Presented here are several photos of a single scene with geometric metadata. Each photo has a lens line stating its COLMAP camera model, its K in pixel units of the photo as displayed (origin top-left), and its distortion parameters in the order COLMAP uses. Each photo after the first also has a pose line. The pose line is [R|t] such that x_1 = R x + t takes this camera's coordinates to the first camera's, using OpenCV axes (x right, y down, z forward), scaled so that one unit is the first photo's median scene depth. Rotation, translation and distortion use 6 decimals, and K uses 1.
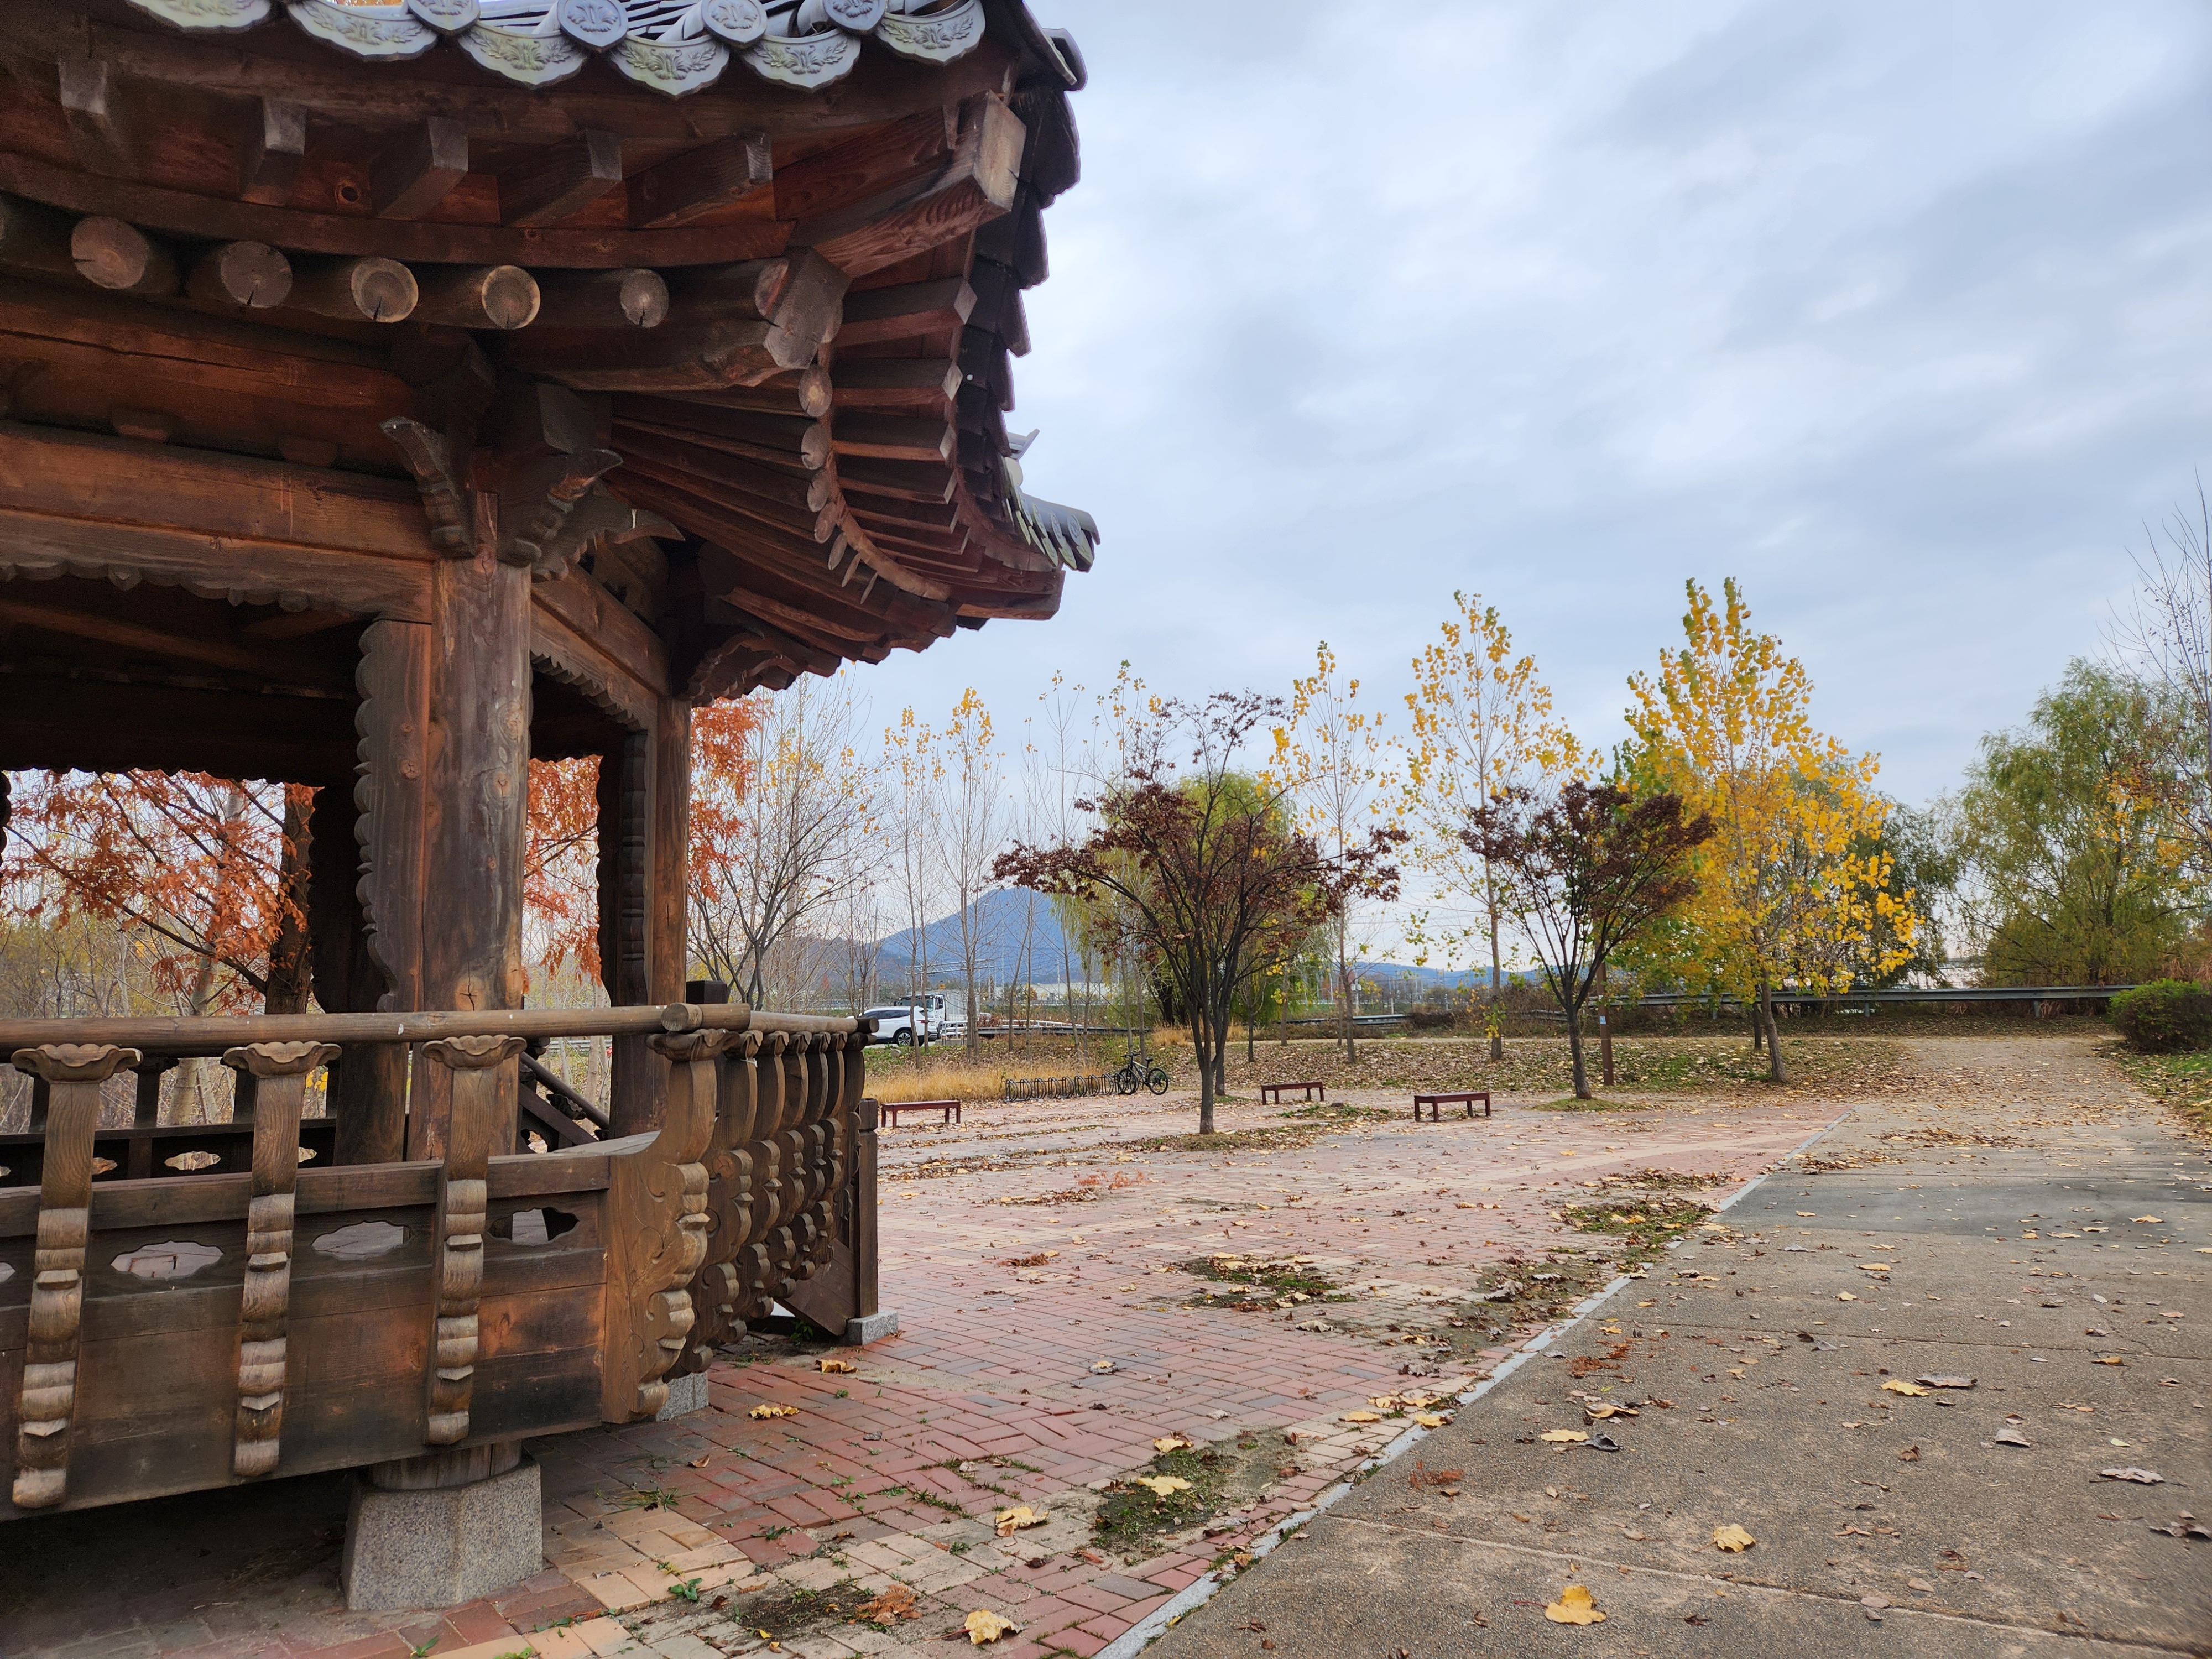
lens RADIAL K [[1482.7, 0, 1106.9], [0, 1482.7, 806.9], [0, 0, 1]] dist [0.107721, -0.078153]
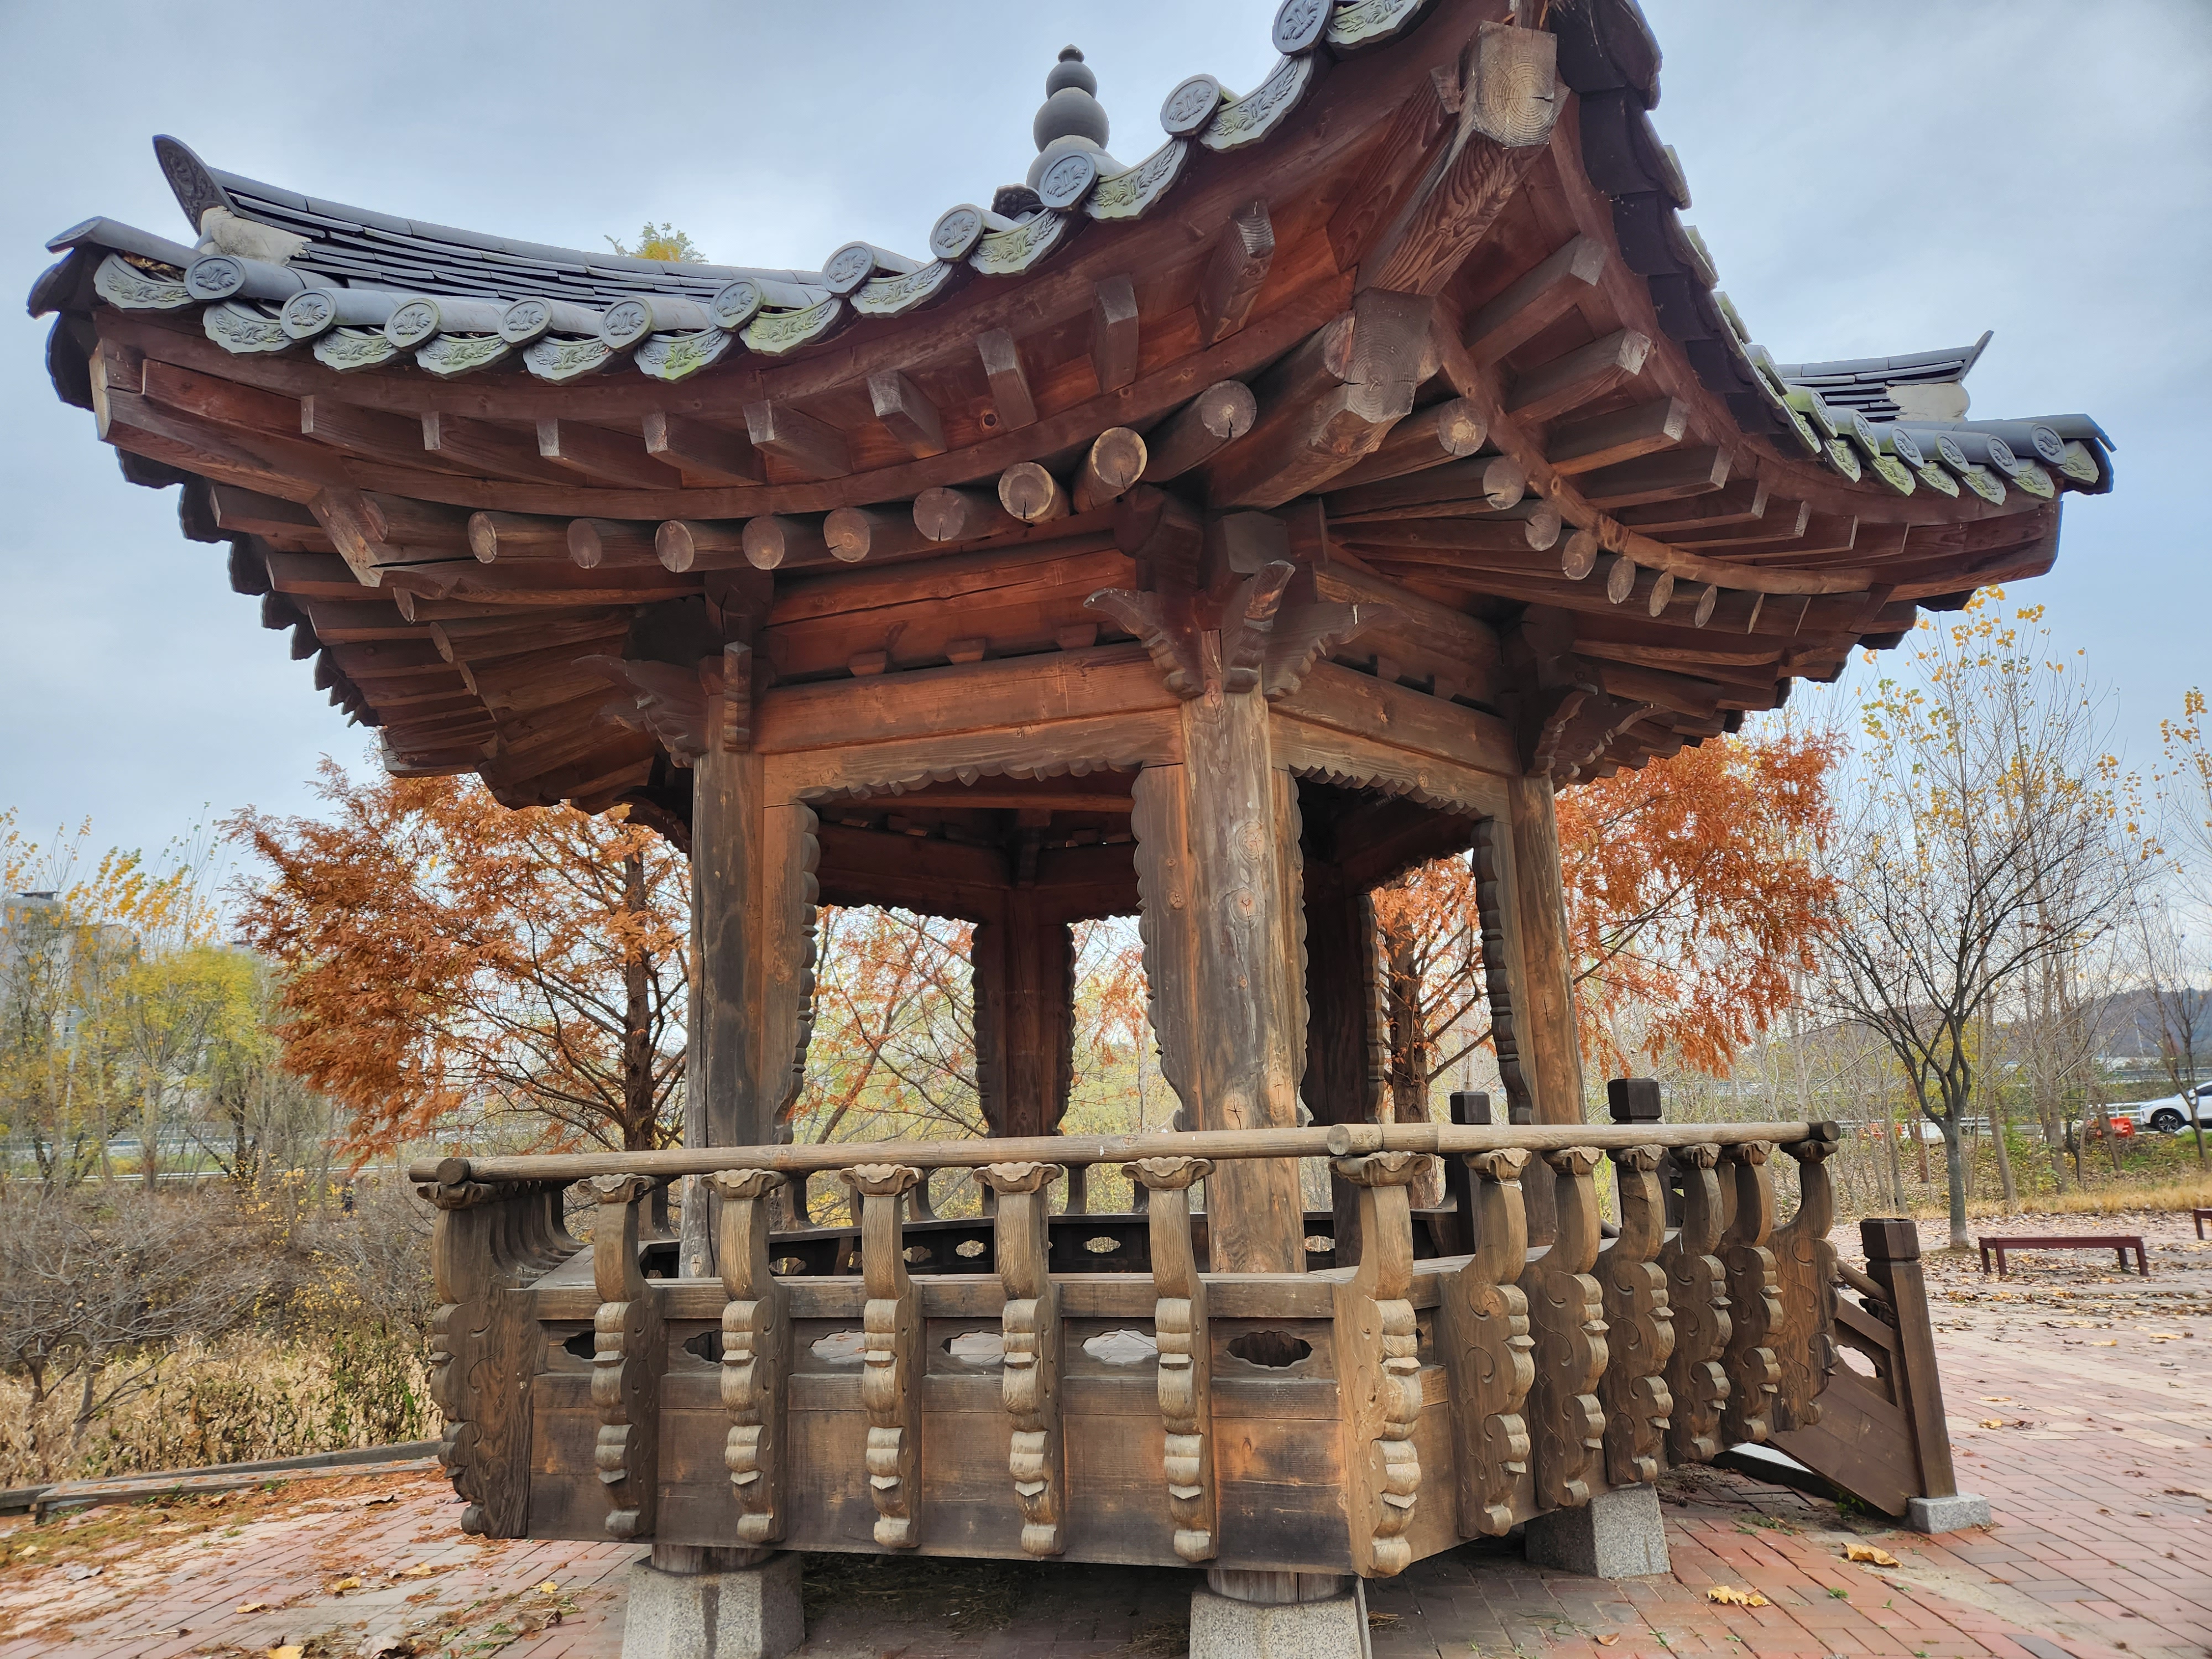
lens RADIAL K [[1496.9, 0, 1106.0], [0, 1496.9, 829.5], [0, 0, 1]] dist [0.107343, -0.106050]
pose [[0.681009, -0.145652, -0.717643, 0.289693], [0.123954, 0.988806, -0.083061, 0.008272], [0.721708, -0.032389, 0.691440, 0.229485]]
